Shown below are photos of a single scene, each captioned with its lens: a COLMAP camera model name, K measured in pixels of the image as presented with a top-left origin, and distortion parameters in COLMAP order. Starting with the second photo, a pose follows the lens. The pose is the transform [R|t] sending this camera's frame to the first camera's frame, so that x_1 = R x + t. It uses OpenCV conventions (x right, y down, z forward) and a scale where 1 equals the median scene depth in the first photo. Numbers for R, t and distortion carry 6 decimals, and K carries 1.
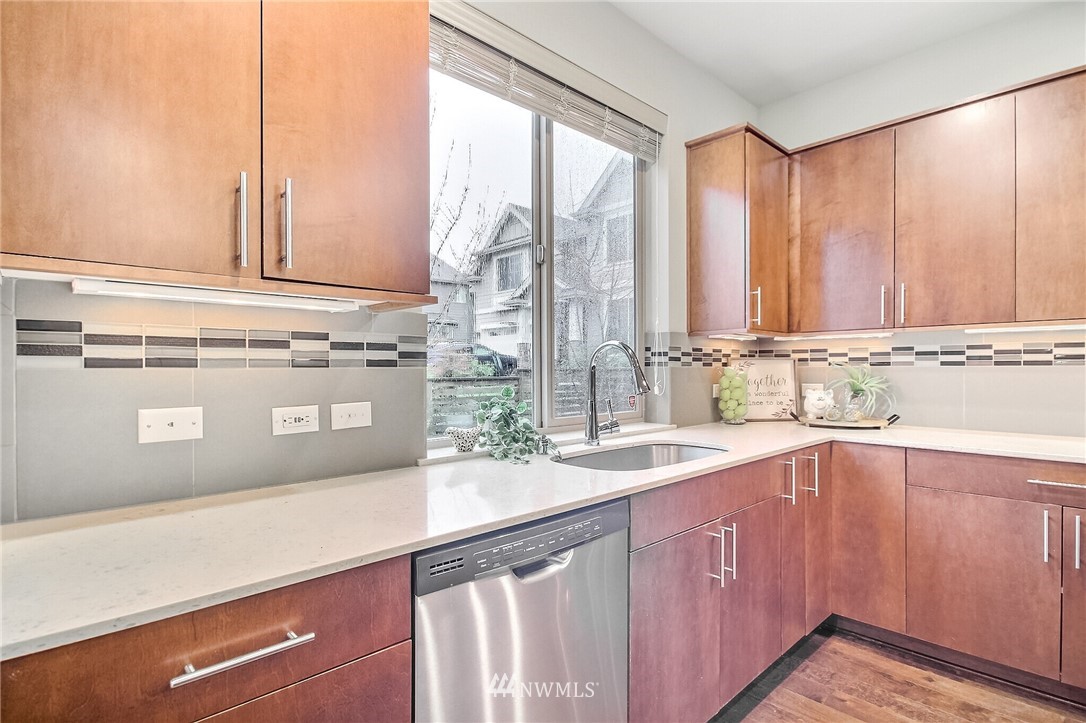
lens RADIAL K [[542.9, 0, 550.4], [0, 542.9, 369.9], [0, 0, 1]] dist [0.005609, -0.000312]
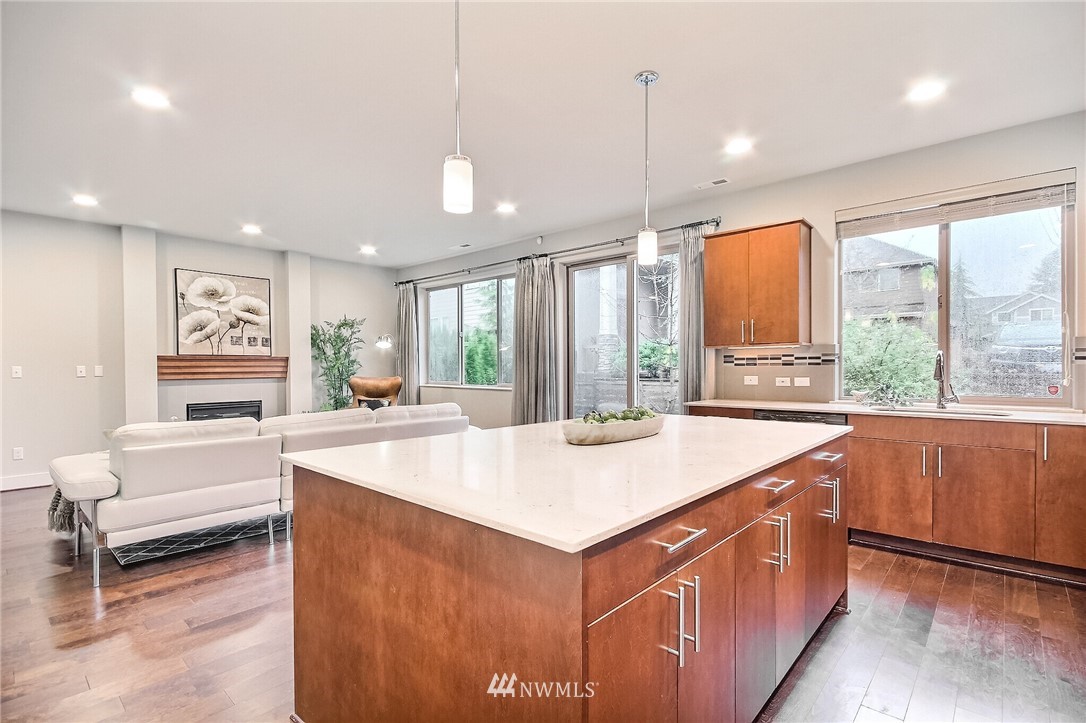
lens RADIAL K [[518.0, 0, 547.1], [0, 518.0, 367.1], [0, 0, 1]] dist [0.001375, 0.000352]
pose [[0.061843, 0.006515, -0.998065, 1.596843], [0.001094, 0.999978, 0.006595, -0.010563], [0.998085, -0.001500, 0.061835, -0.376852]]
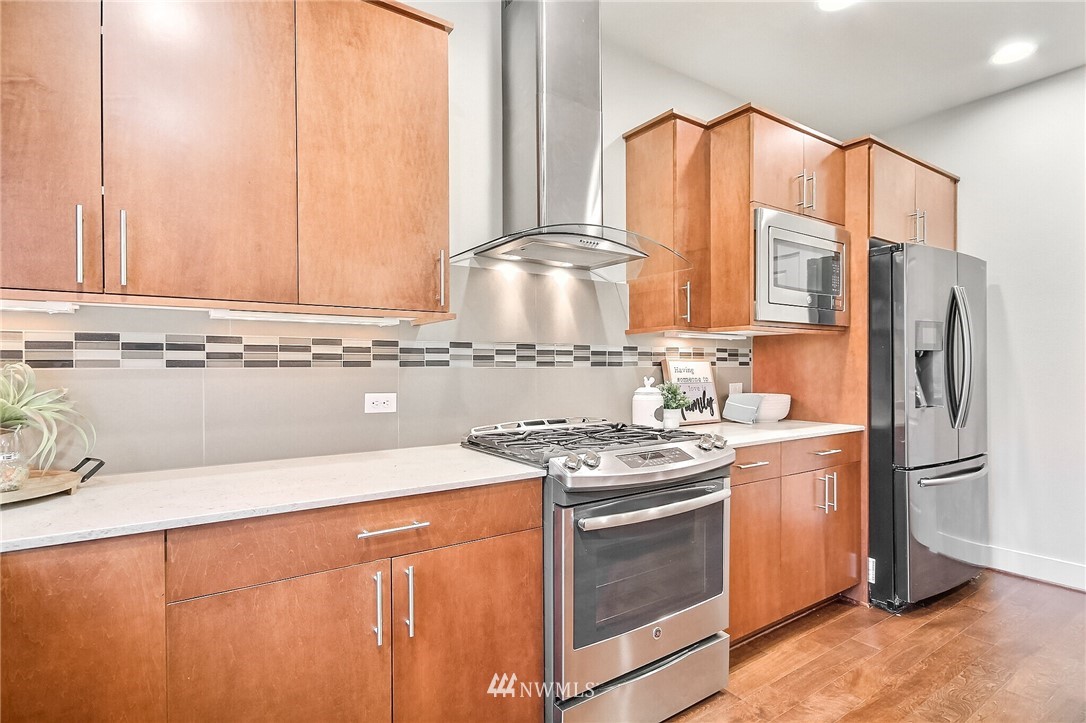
lens RADIAL K [[542.9, 0, 544.6], [0, 542.9, 370.3], [0, 0, 1]] dist [0.005609, -0.000312]
pose [[0.157905, -0.002741, 0.987450, 0.211148], [0.009809, 0.999951, 0.001207, -0.001274], [-0.987406, 0.009495, 0.157924, 0.569974]]
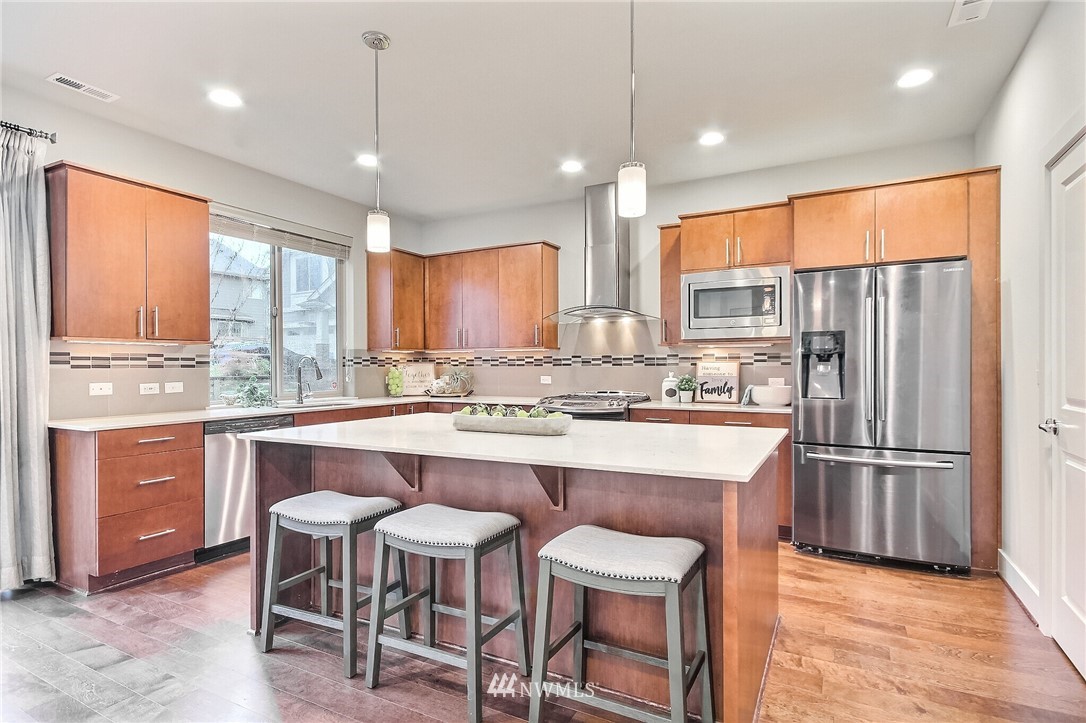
lens RADIAL K [[542.9, 0, 544.0], [0, 542.9, 370.0], [0, 0, 1]] dist [0.005609, -0.000312]
pose [[0.950227, -0.003921, 0.311534, 0.304734], [0.003487, 0.999992, 0.001950, 0.003797], [-0.311539, -0.000766, 0.950233, -1.241486]]
